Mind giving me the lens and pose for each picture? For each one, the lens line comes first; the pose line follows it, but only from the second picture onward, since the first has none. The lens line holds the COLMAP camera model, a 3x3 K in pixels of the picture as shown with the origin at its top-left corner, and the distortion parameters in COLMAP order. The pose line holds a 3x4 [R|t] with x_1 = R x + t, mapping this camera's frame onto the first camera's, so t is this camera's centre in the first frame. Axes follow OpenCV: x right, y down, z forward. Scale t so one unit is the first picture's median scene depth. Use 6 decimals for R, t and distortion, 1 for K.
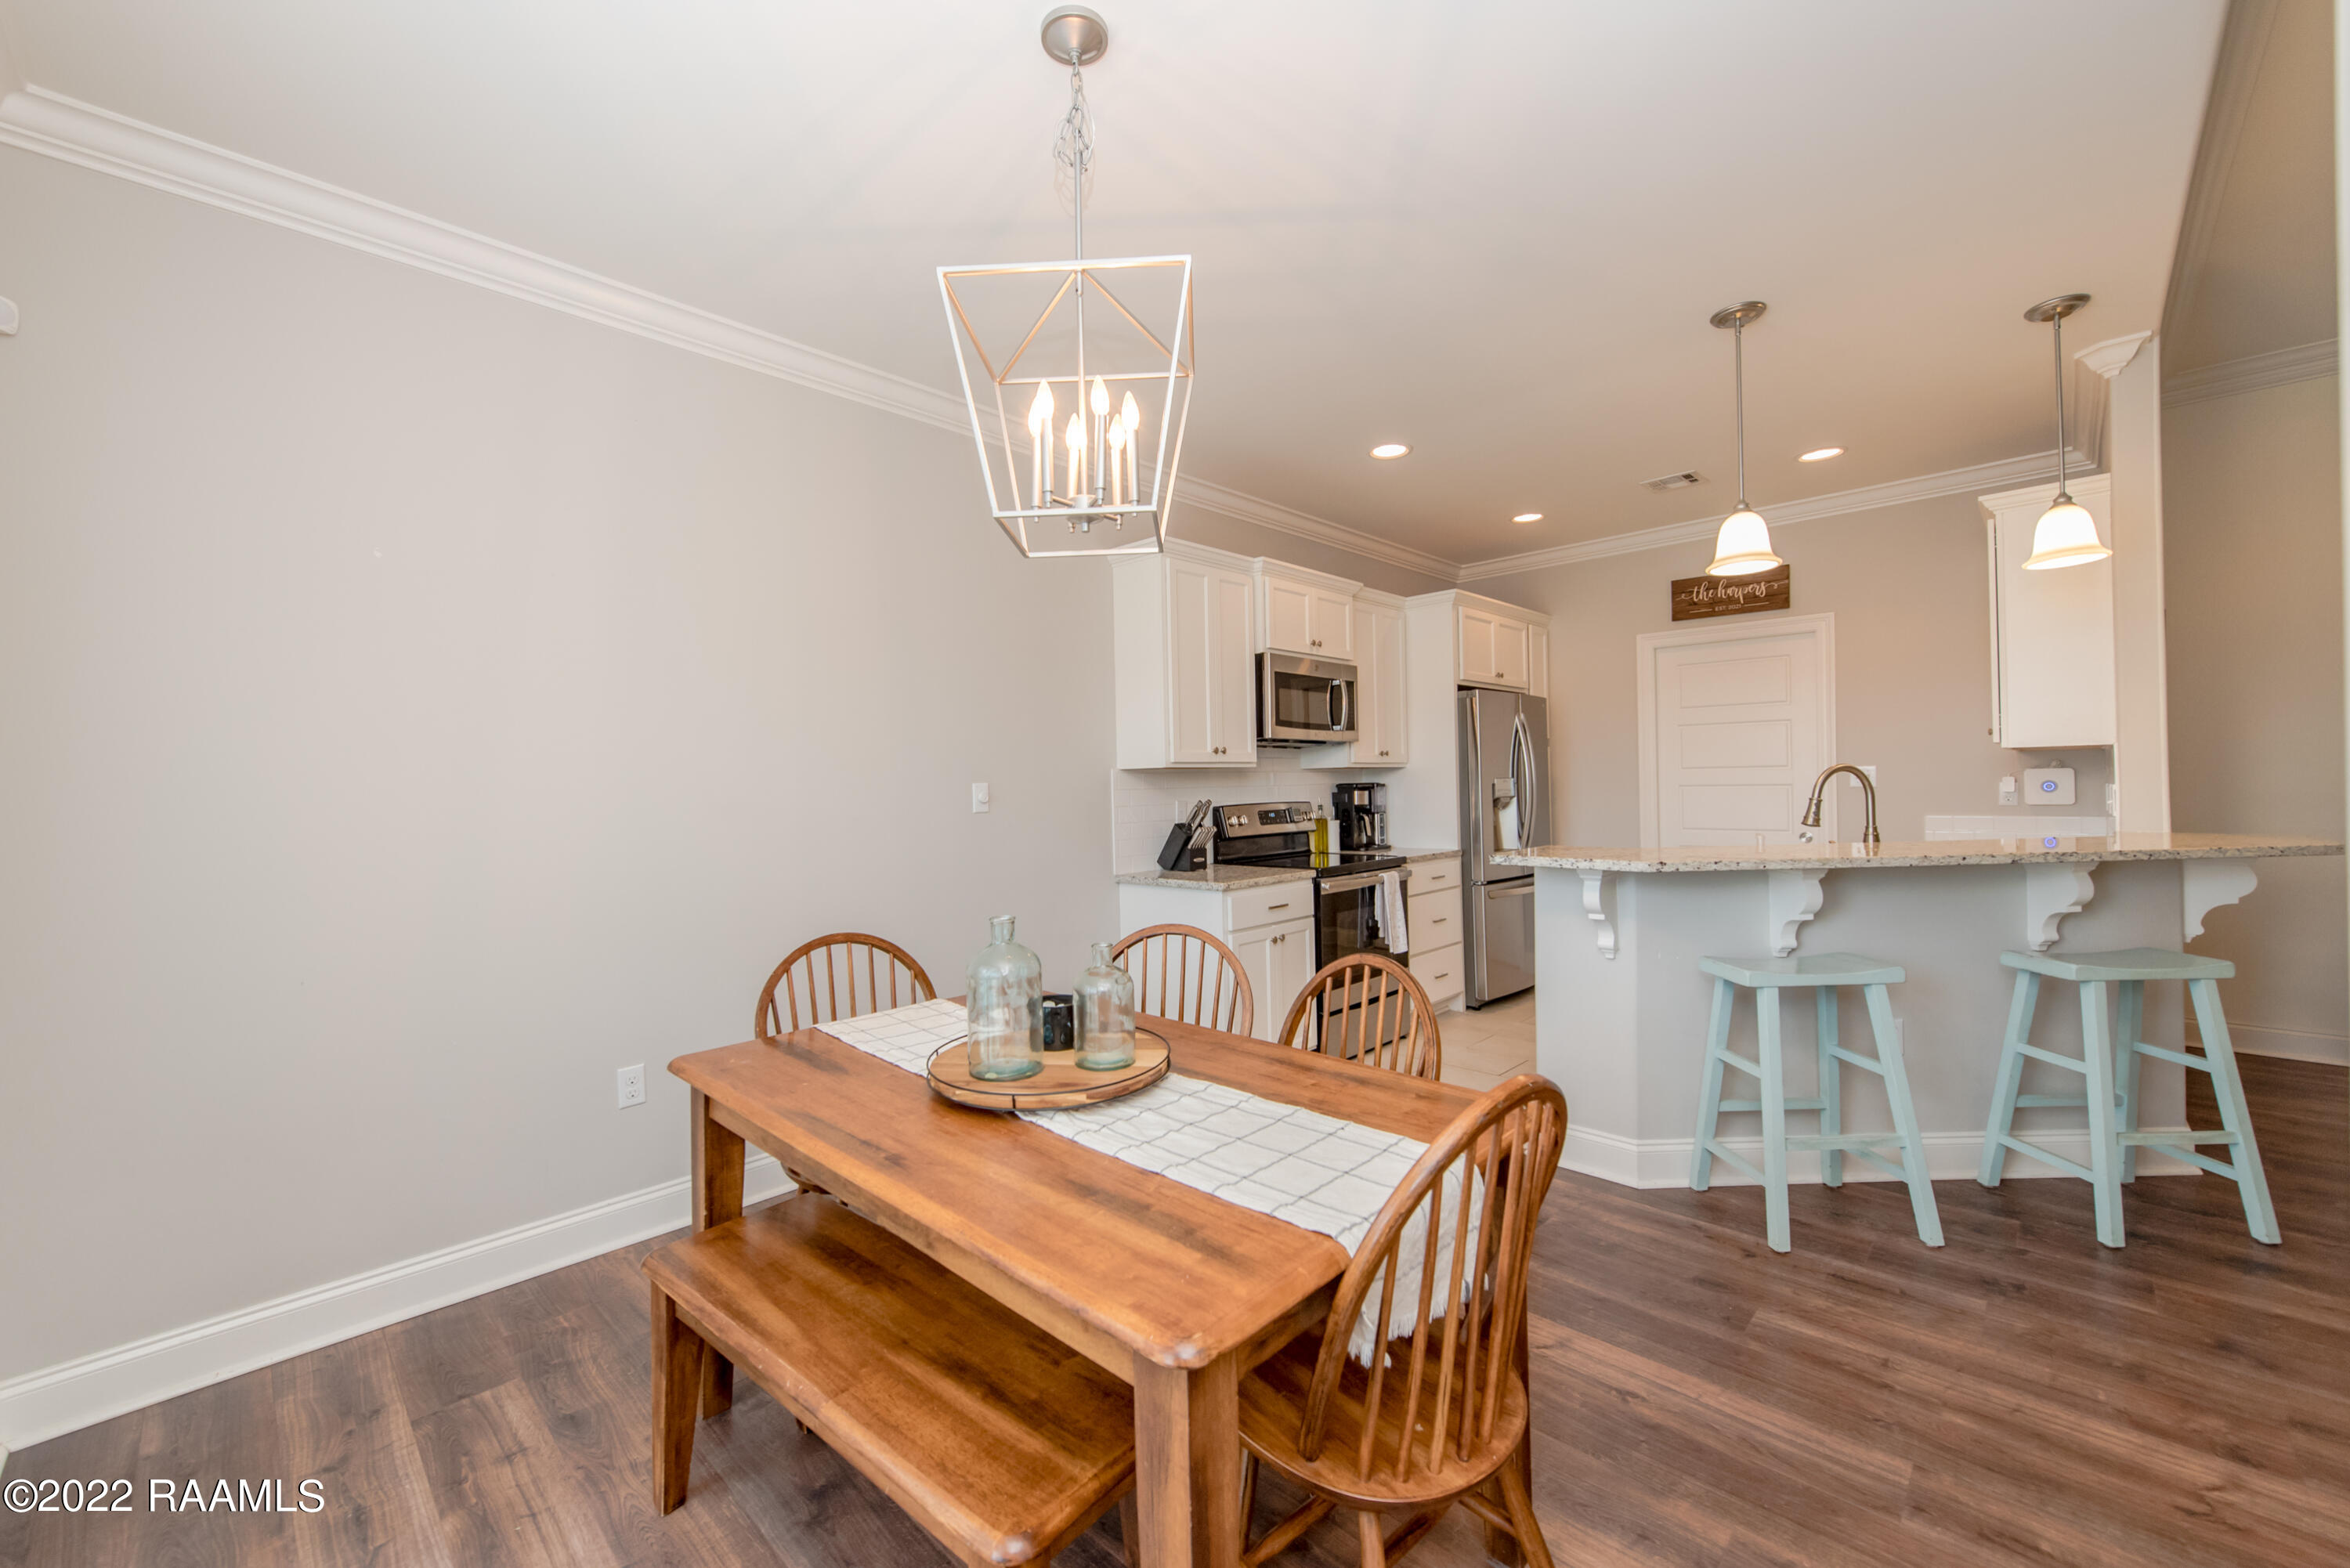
lens RADIAL K [[934.9, 0, 1211.8], [0, 934.9, 776.4], [0, 0, 1]] dist [0.016271, -0.004349]
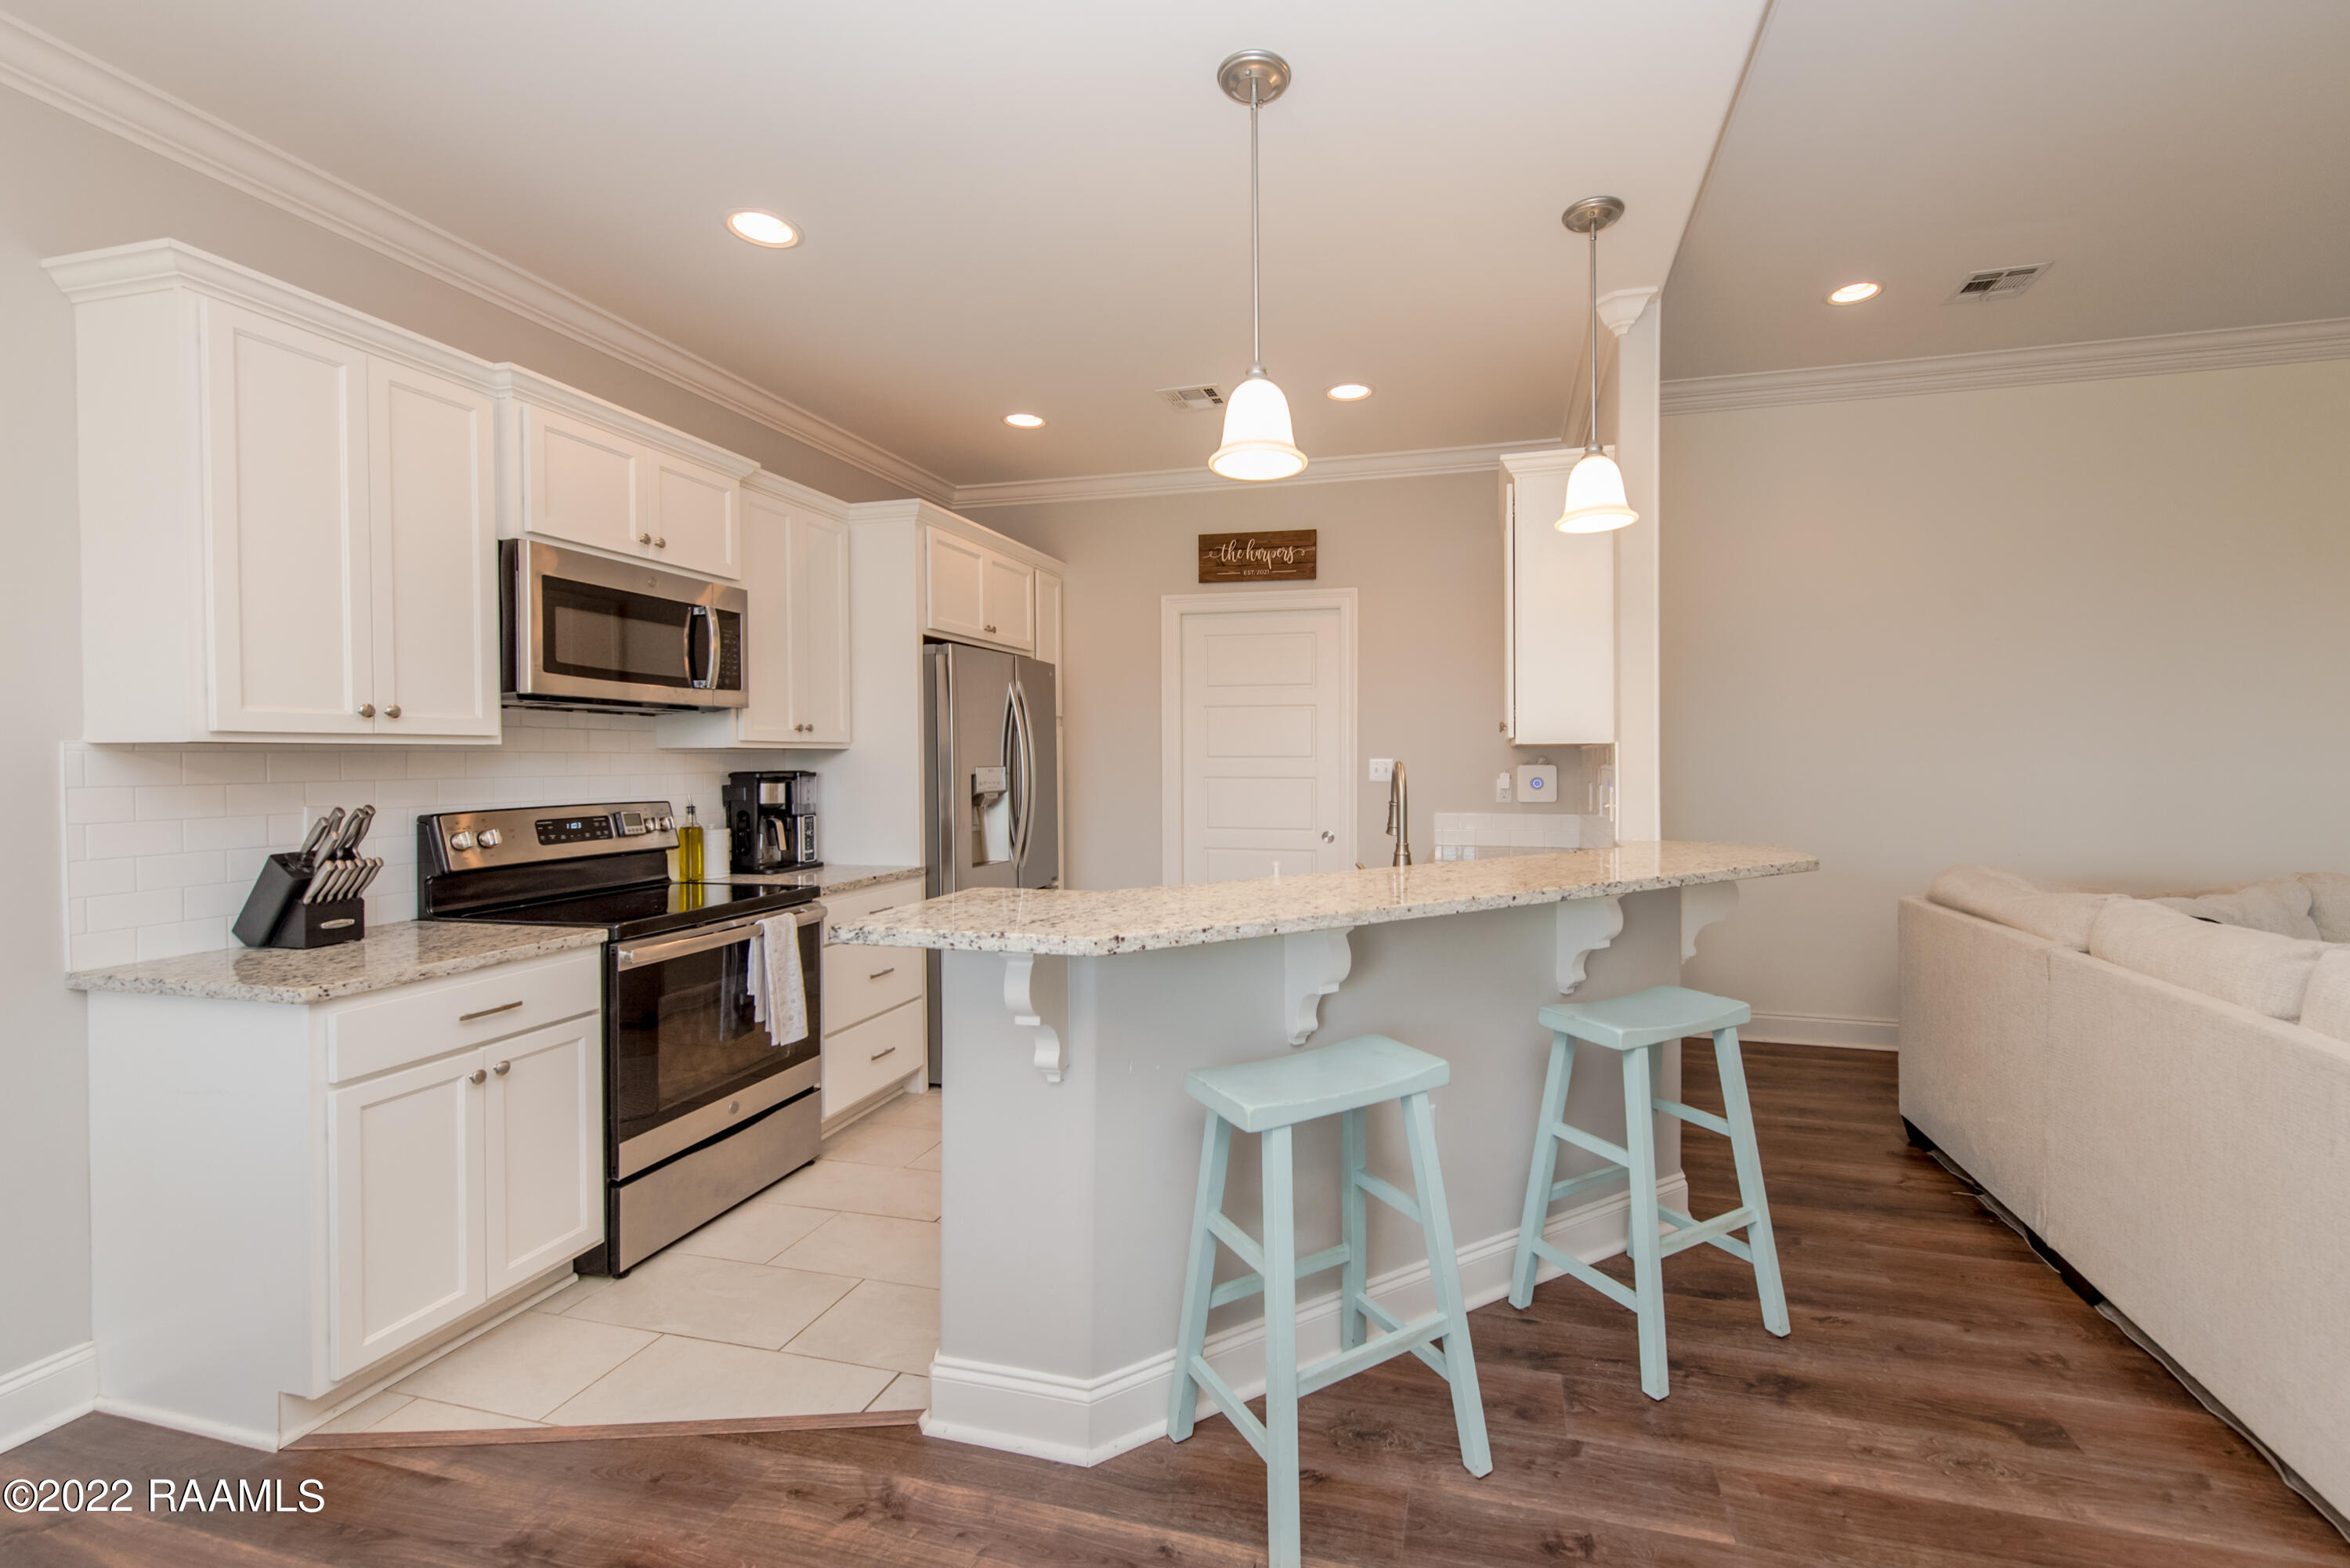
lens RADIAL K [[934.9, 0, 1280.5], [0, 934.9, 780.0], [0, 0, 1]] dist [0.016271, -0.004349]
pose [[0.869103, 0.003704, 0.494617, 0.176562], [-0.016320, 0.999642, 0.021190, -0.008722], [-0.494361, -0.026489, 0.868853, 0.289410]]
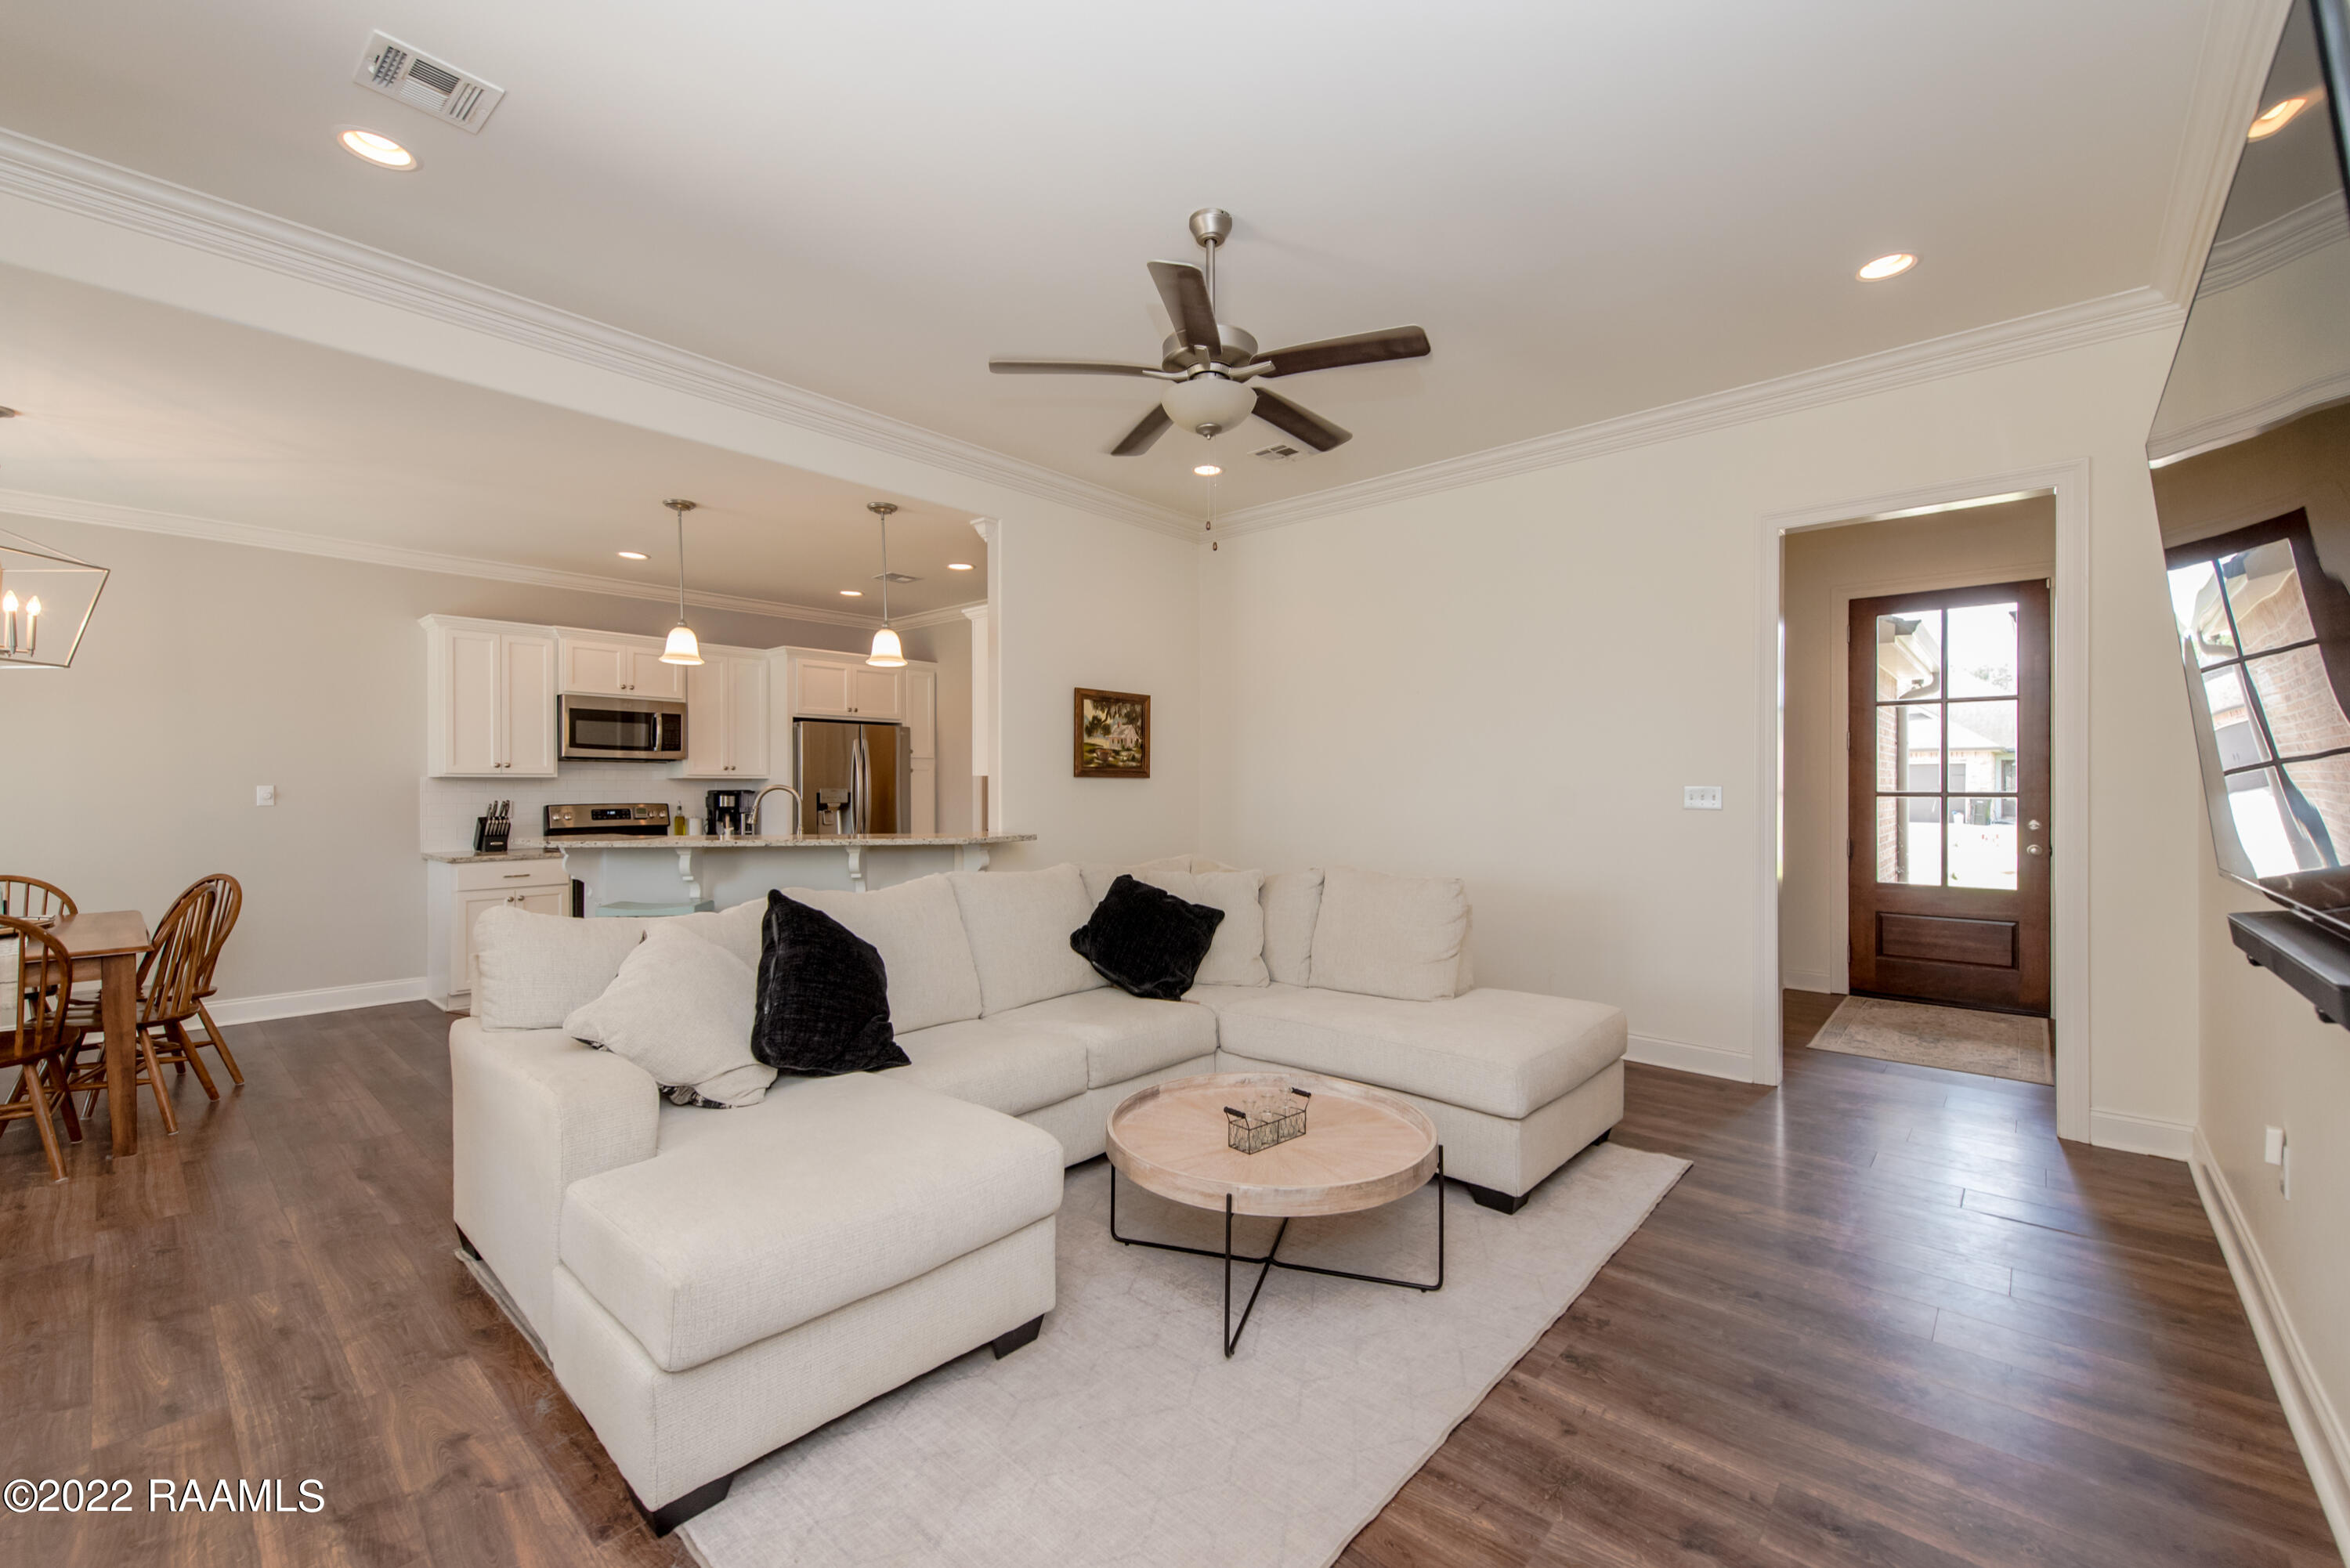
lens RADIAL K [[934.9, 0, 1191.6], [0, 934.9, 798.7], [0, 0, 1]] dist [0.016271, -0.004349]
pose [[0.998692, 0.022244, 0.046038, 0.932961], [-0.023234, 0.999508, 0.021077, -0.029635], [-0.045546, -0.022119, 0.998717, -0.432559]]
